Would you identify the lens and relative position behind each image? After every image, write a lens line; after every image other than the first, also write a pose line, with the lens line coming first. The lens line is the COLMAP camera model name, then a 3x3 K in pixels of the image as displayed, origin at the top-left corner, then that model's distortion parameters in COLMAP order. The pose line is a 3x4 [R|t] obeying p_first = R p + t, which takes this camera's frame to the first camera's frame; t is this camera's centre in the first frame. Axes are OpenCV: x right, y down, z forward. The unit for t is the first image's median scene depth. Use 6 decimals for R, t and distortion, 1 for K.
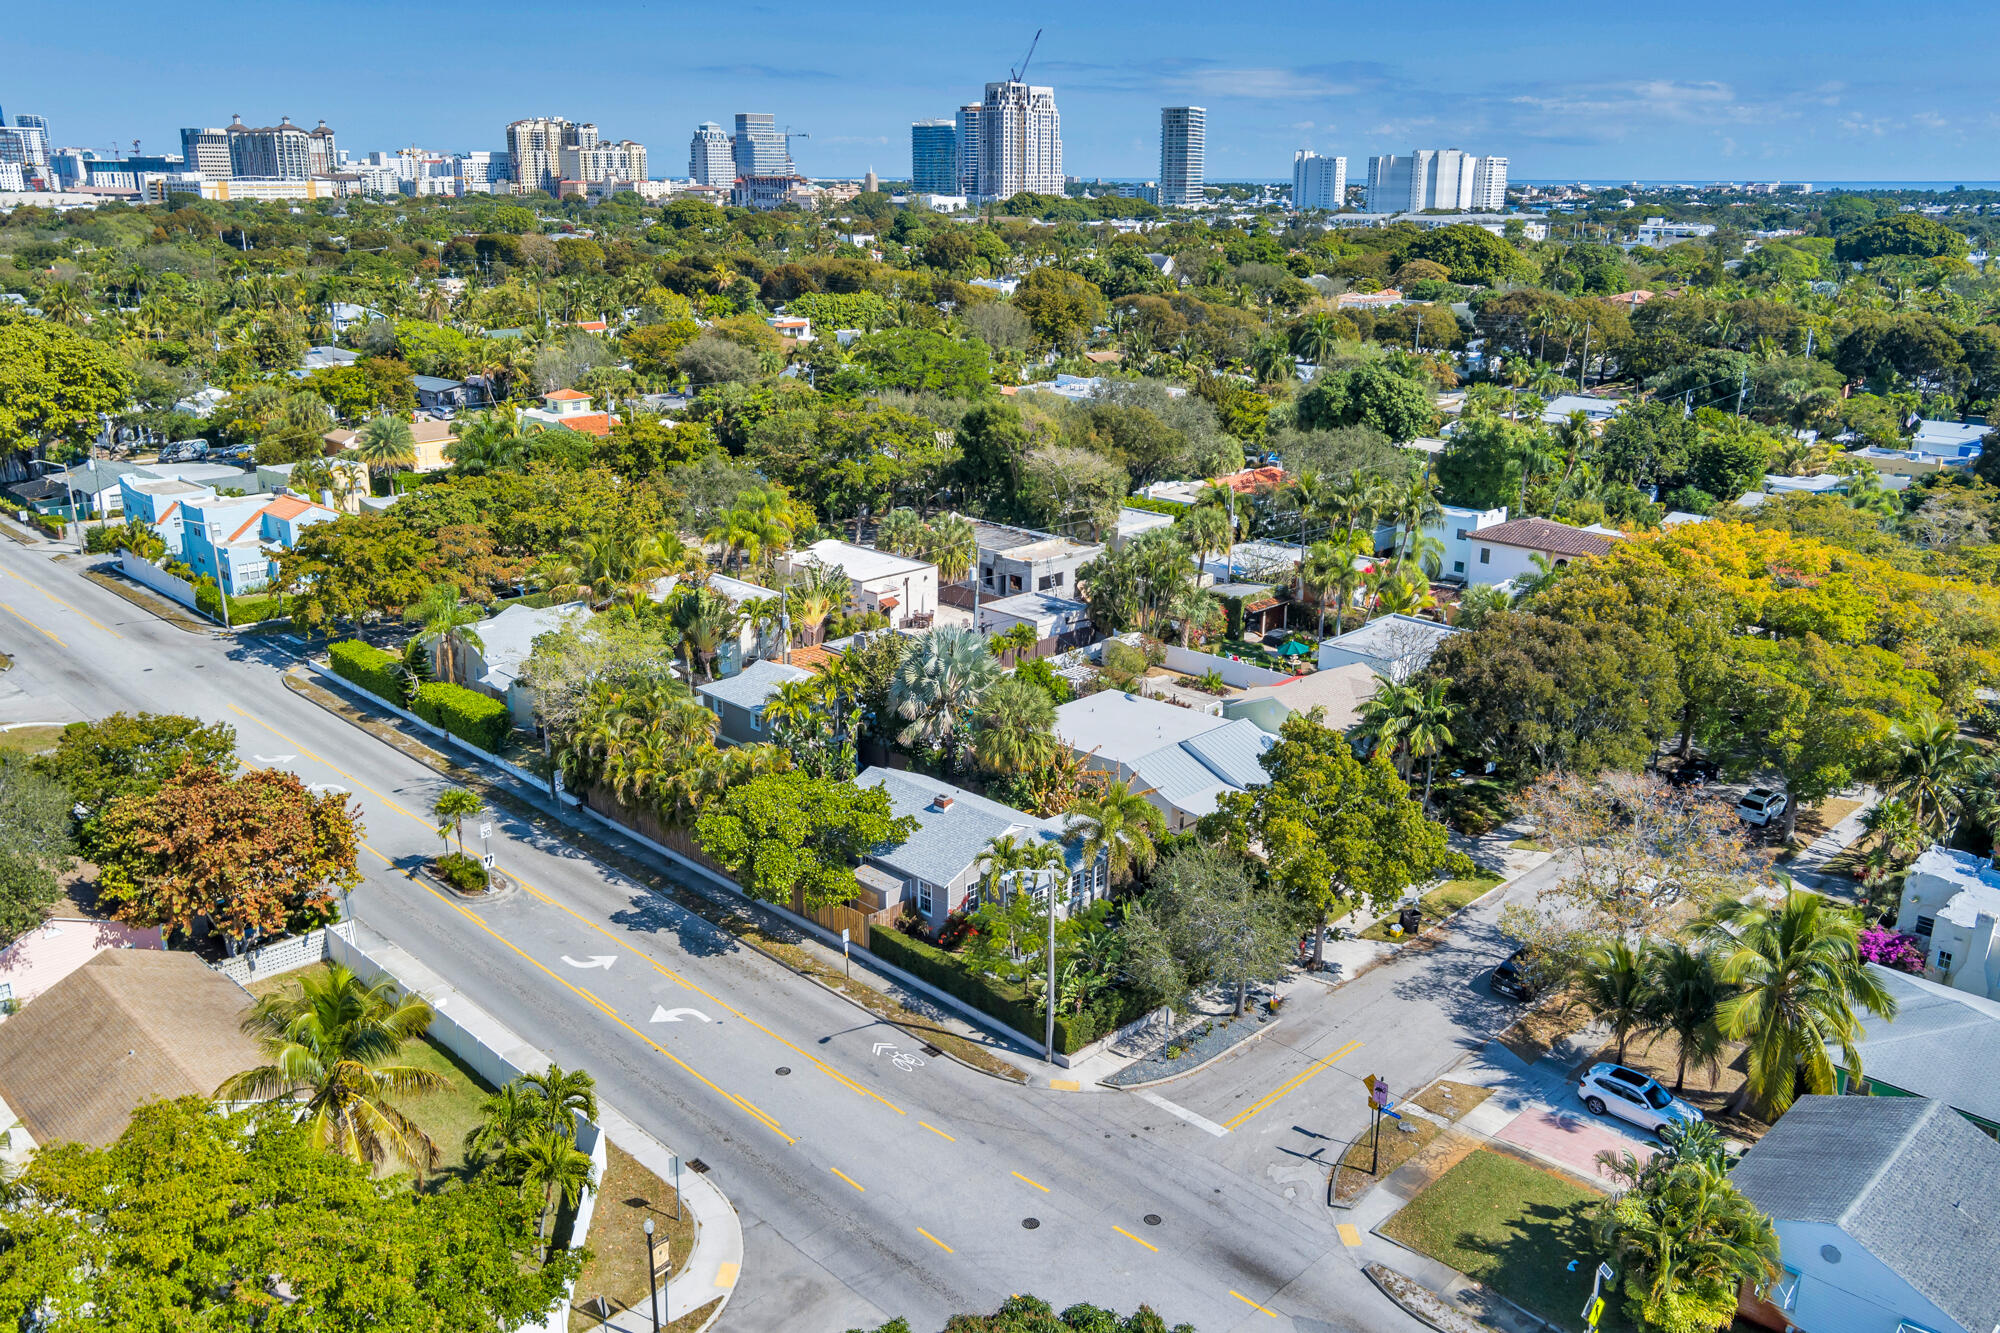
lens RADIAL K [[1596.2, 0, 993.9], [0, 1596.2, 686.2], [0, 0, 1]] dist [-0.023620, 0.027822]
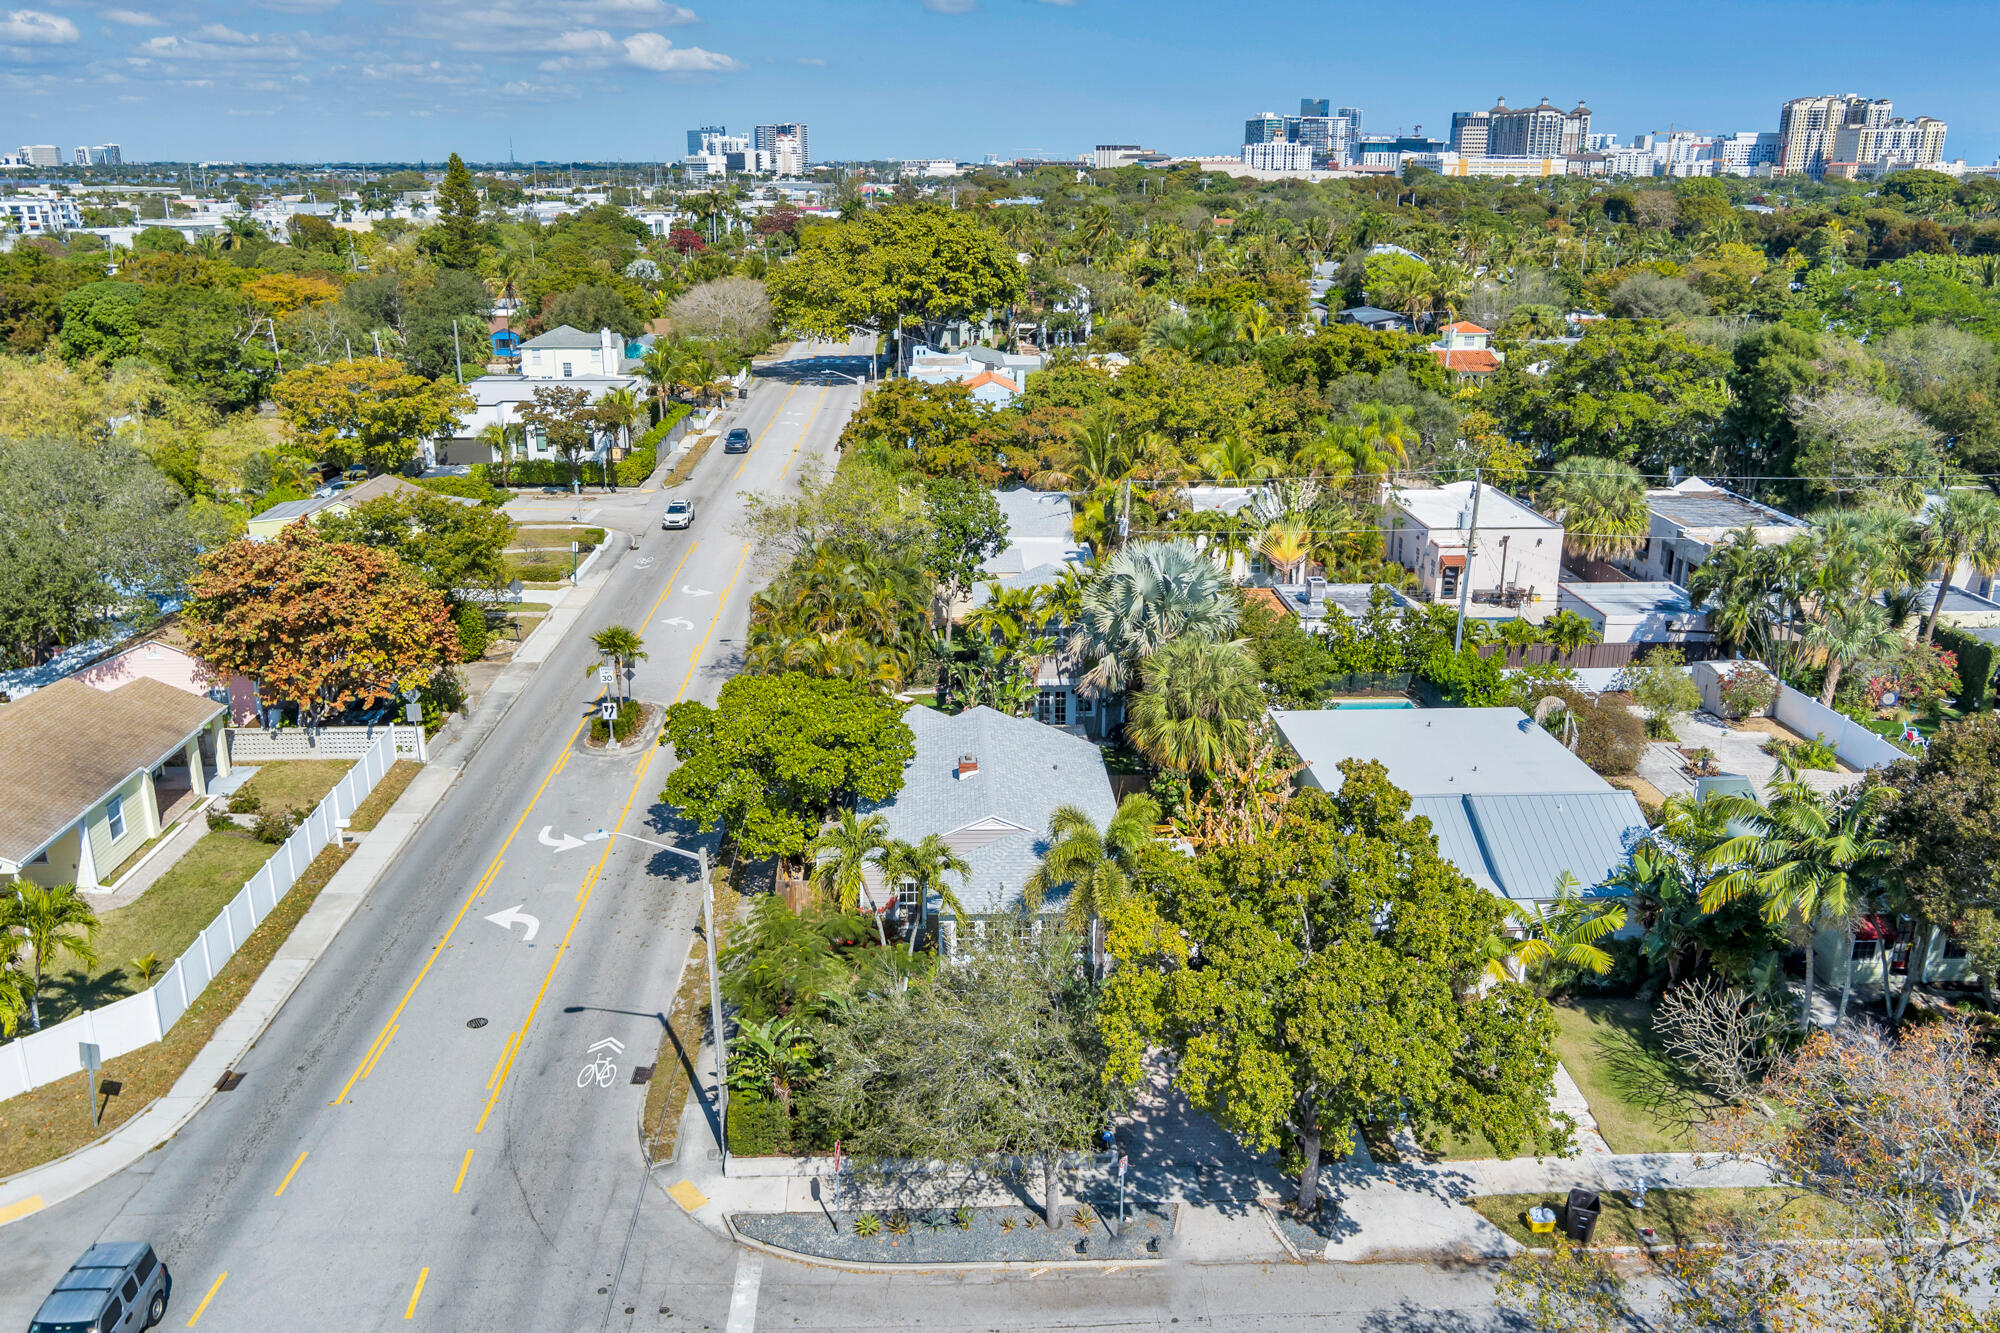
lens RADIAL K [[1596.2, 0, 991.8], [0, 1596.2, 665.9], [0, 0, 1]] dist [-0.023620, 0.027822]
pose [[0.737003, 0.200978, -0.645318, 0.086742], [-0.205297, 0.976224, 0.069570, -0.004119], [0.643956, 0.081208, 0.760740, 0.100734]]
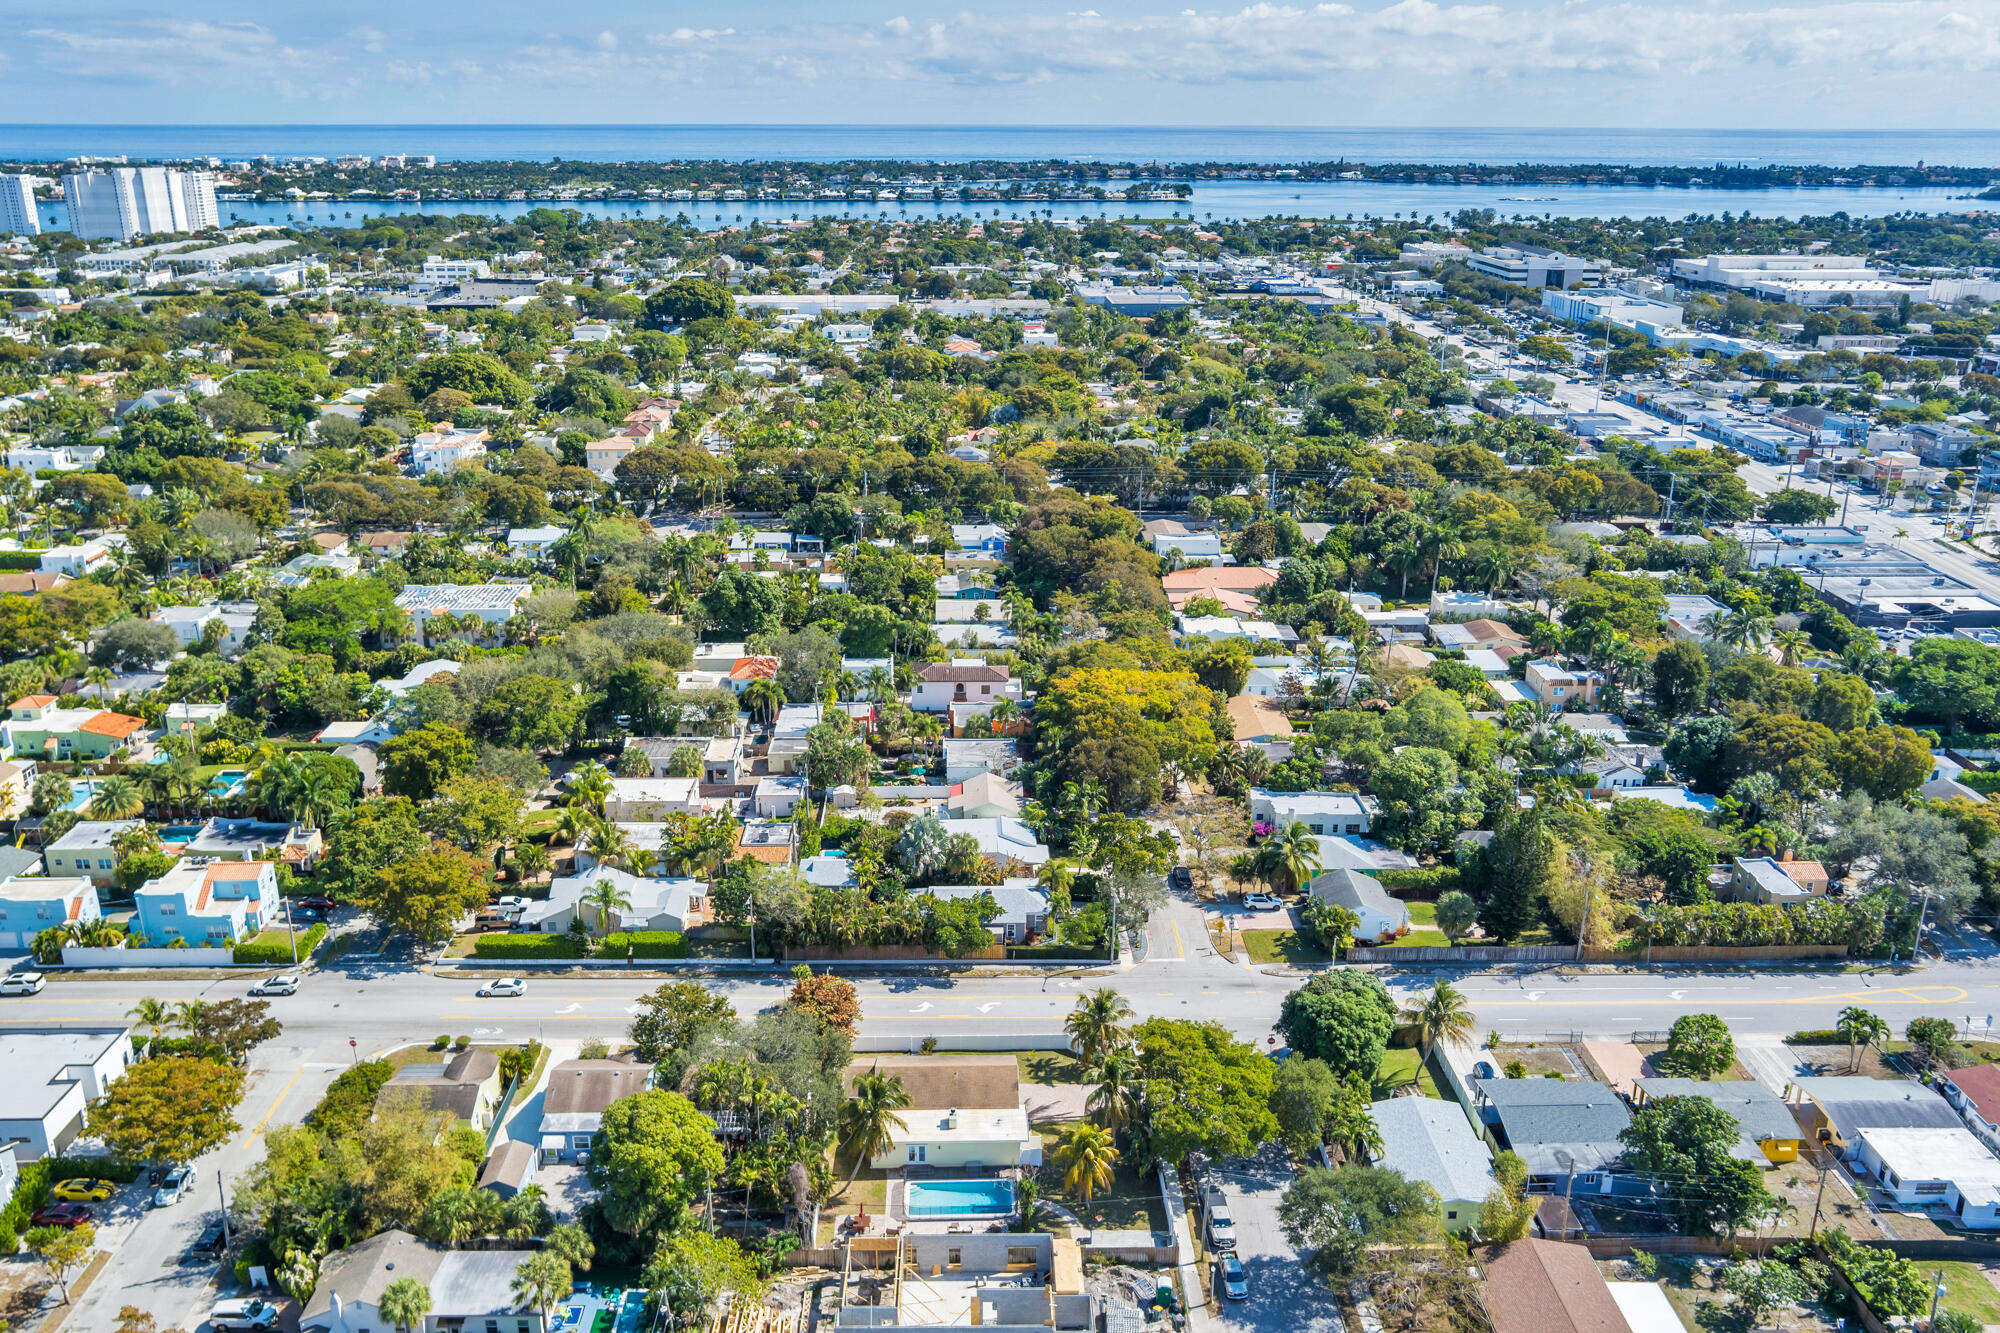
lens RADIAL K [[1596.2, 0, 988.3], [0, 1596.2, 670.7], [0, 0, 1]] dist [-0.023620, 0.027822]
pose [[0.691821, -0.238389, 0.681582, -0.325010], [0.221351, 0.968500, 0.114064, -0.106440], [-0.687304, 0.071957, 0.722796, -0.149112]]
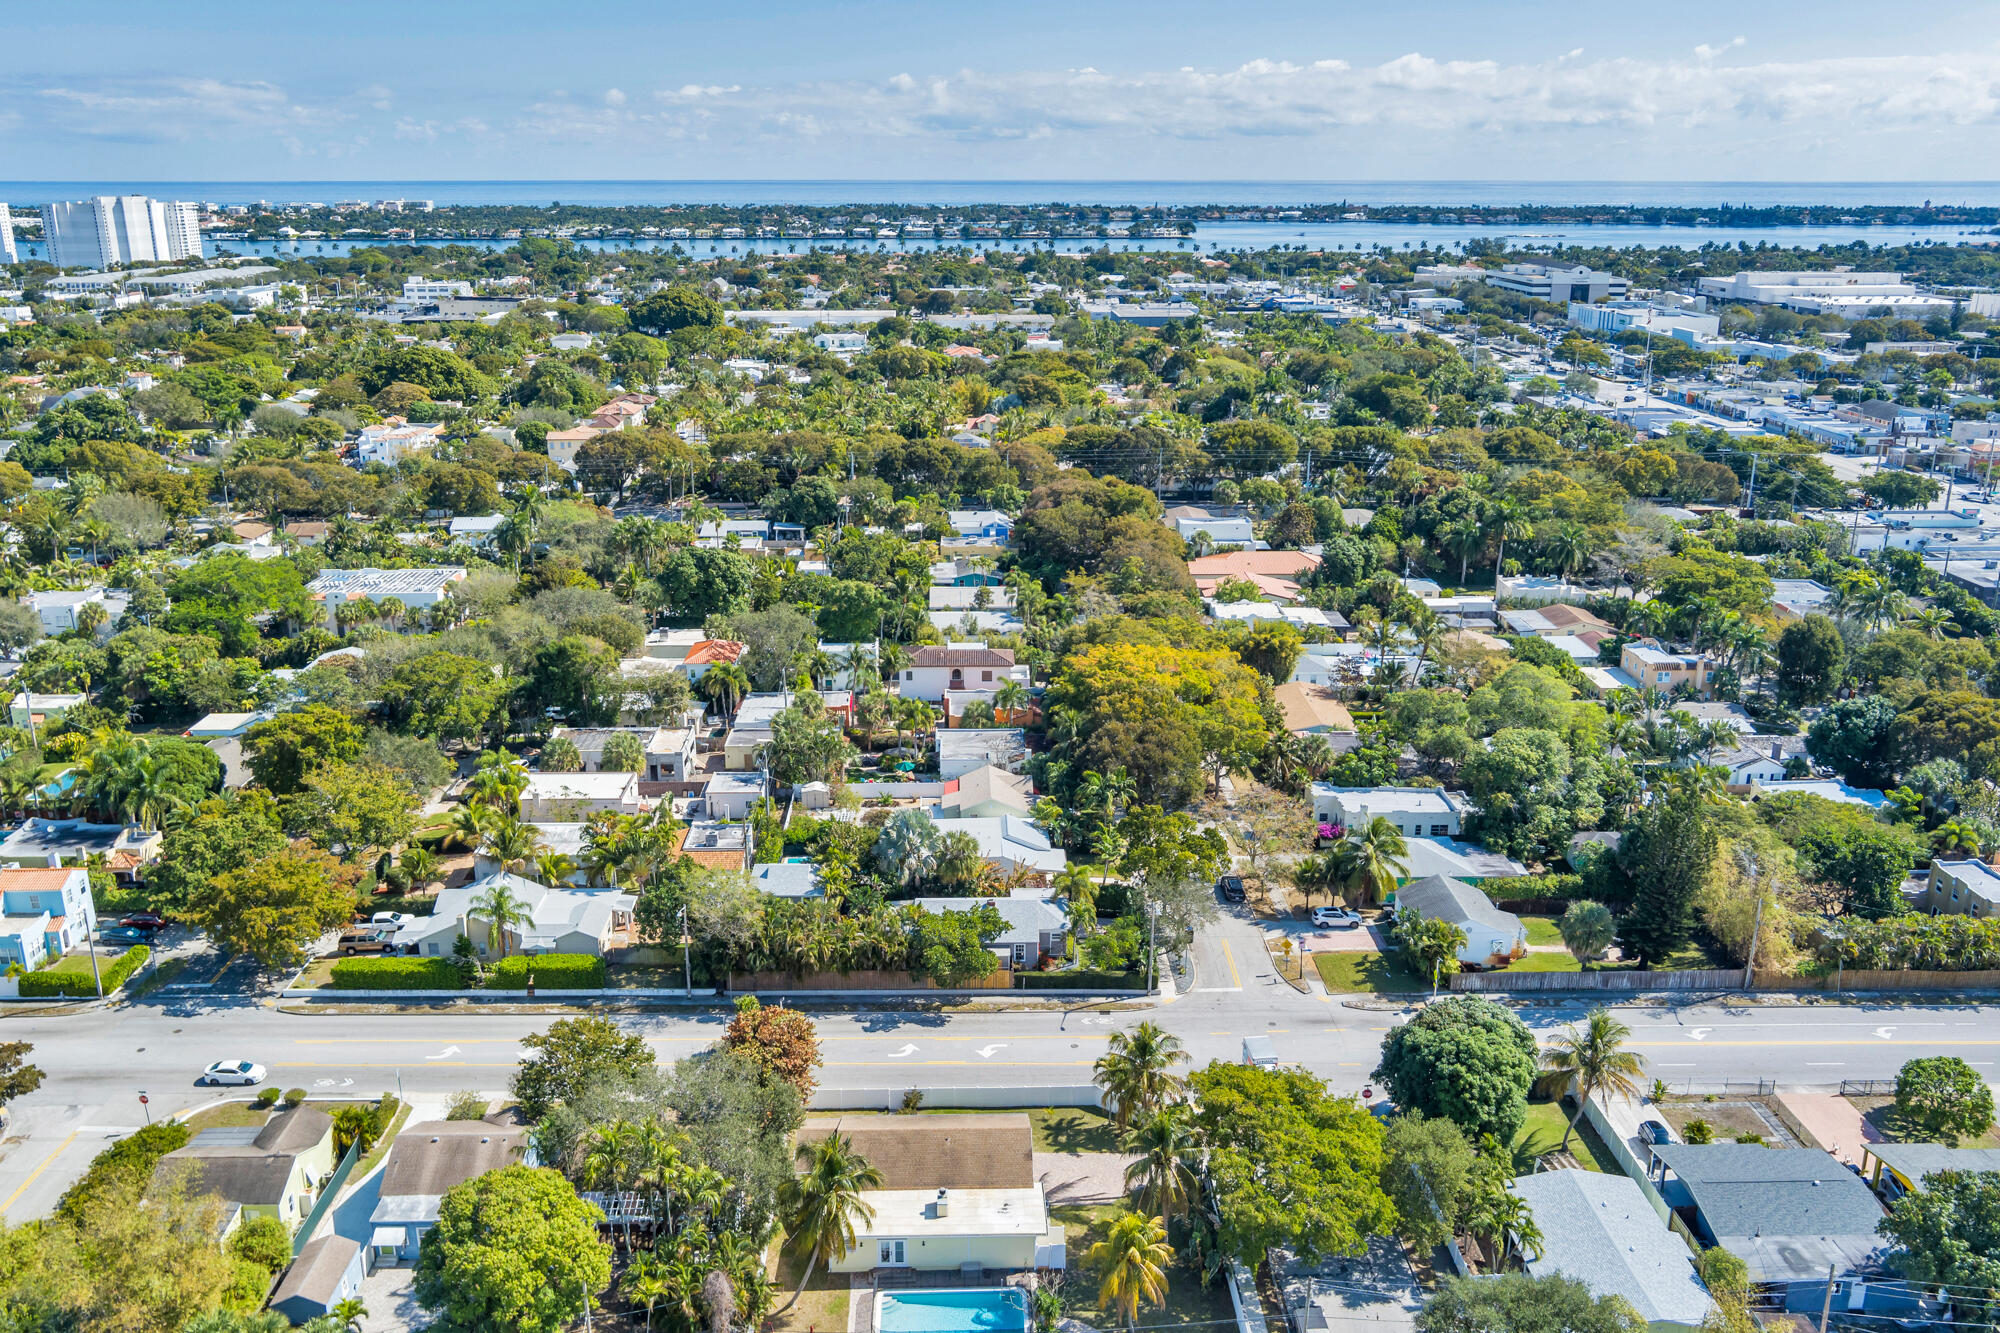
lens RADIAL K [[1596.2, 0, 992.9], [0, 1596.2, 668.2], [0, 0, 1]] dist [-0.023620, 0.027822]
pose [[0.690253, -0.216229, 0.690504, -0.260189], [0.222799, 0.971452, 0.081489, -0.071105], [-0.688412, 0.097596, 0.718724, -0.072502]]
